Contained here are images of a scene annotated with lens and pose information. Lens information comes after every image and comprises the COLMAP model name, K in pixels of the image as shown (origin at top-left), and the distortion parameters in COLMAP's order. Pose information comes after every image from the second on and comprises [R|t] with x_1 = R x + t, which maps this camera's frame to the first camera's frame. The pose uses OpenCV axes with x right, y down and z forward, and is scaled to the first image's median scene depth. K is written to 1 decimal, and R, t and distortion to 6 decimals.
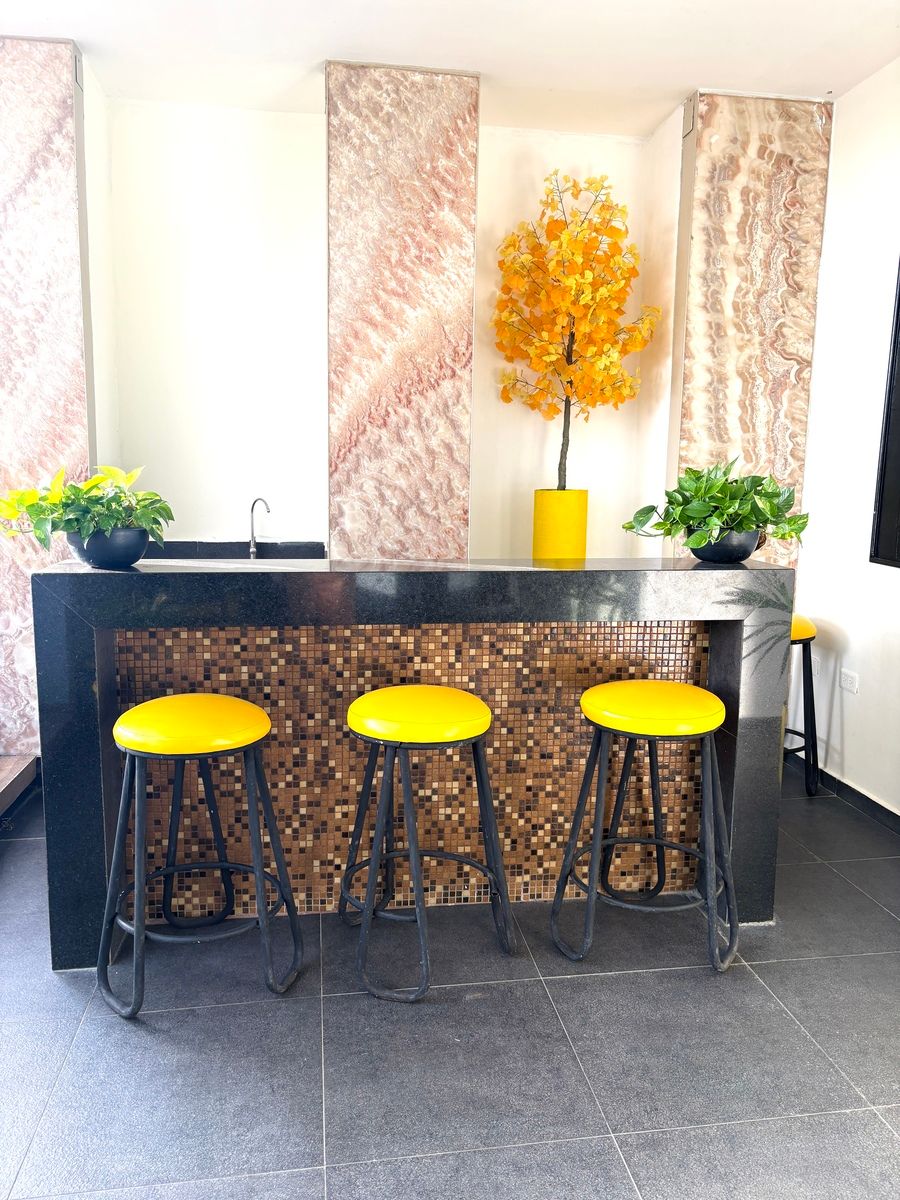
lens RADIAL K [[904.4, 0, 449.3], [0, 904.4, 601.4], [0, 0, 1]] dist [0.012972, 0.006948]
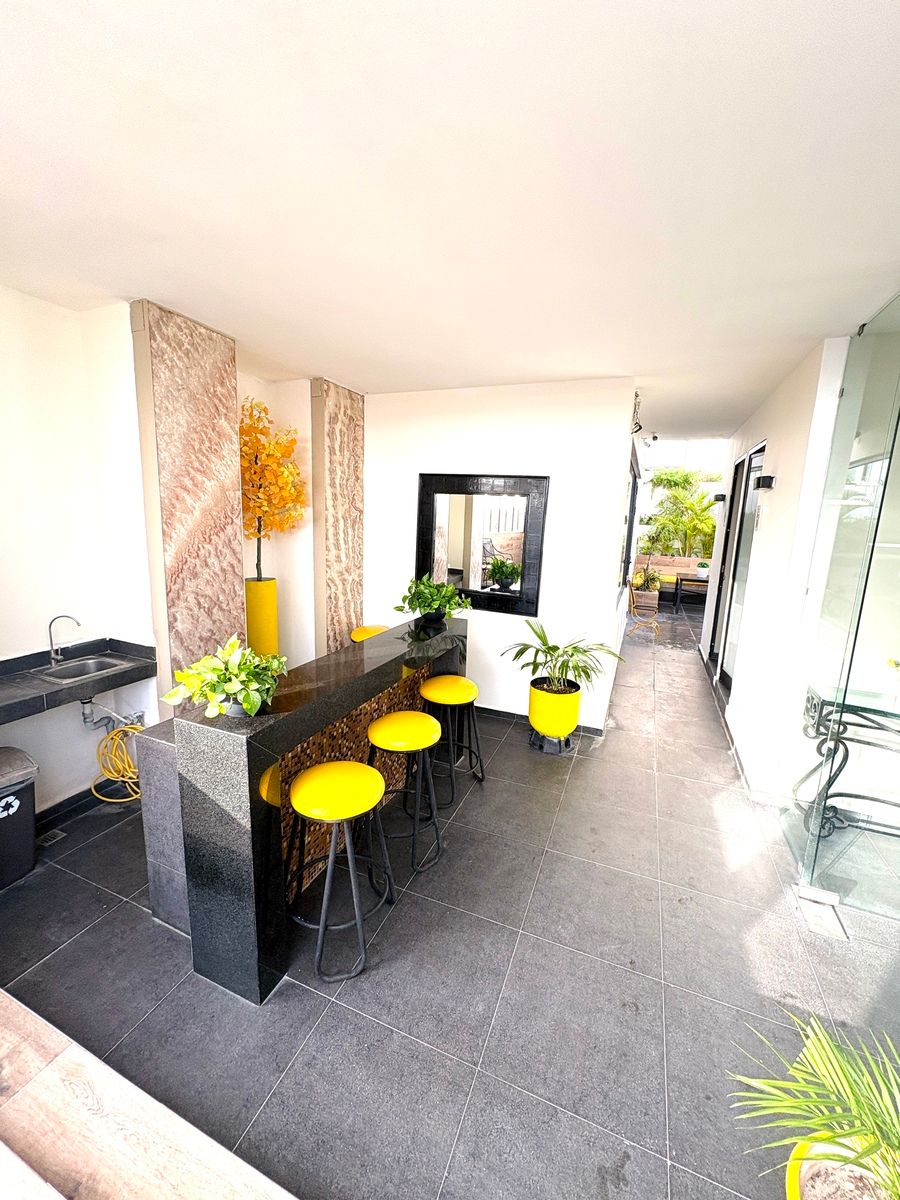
lens RADIAL K [[479.5, 0, 445.4], [0, 479.5, 597.6], [0, 0, 1]] dist [0.001665, 0.000273]
pose [[0.519652, -0.144517, 0.842067, -0.537984], [0.096885, 0.989201, 0.109979, -0.175396], [-0.848867, 0.024433, 0.528041, 0.232391]]
